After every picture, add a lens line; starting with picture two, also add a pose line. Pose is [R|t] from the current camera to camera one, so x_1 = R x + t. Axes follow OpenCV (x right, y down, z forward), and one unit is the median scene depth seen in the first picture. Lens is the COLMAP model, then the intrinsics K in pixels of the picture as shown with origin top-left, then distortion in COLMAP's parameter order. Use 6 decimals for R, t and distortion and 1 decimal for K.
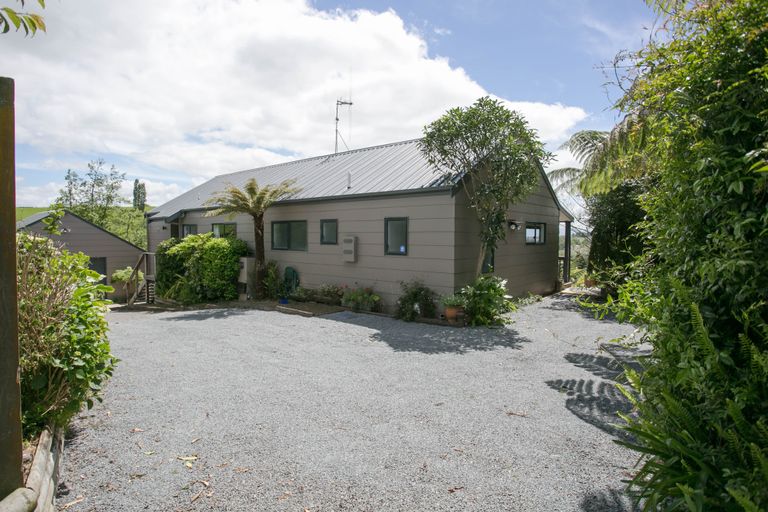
lens RADIAL K [[451.5, 0, 384.0], [0, 451.5, 256.0], [0, 0, 1]] dist [-0.029348, 0.000130]
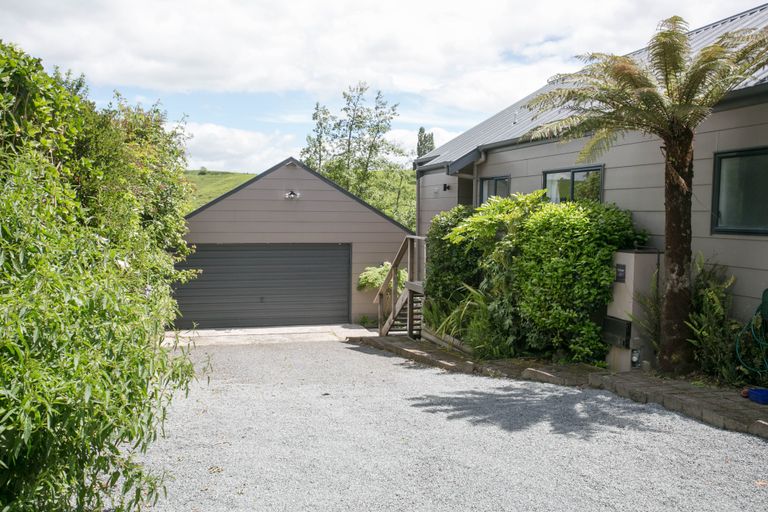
lens RADIAL K [[727.6, 0, 384.0], [0, 727.6, 256.0], [0, 0, 1]] dist [0.000938, 0.003348]
pose [[0.847850, 0.037633, -0.528900, -0.148743], [-0.032790, 0.999290, 0.018539, 0.001138], [0.529222, 0.001624, 0.848482, 0.347461]]
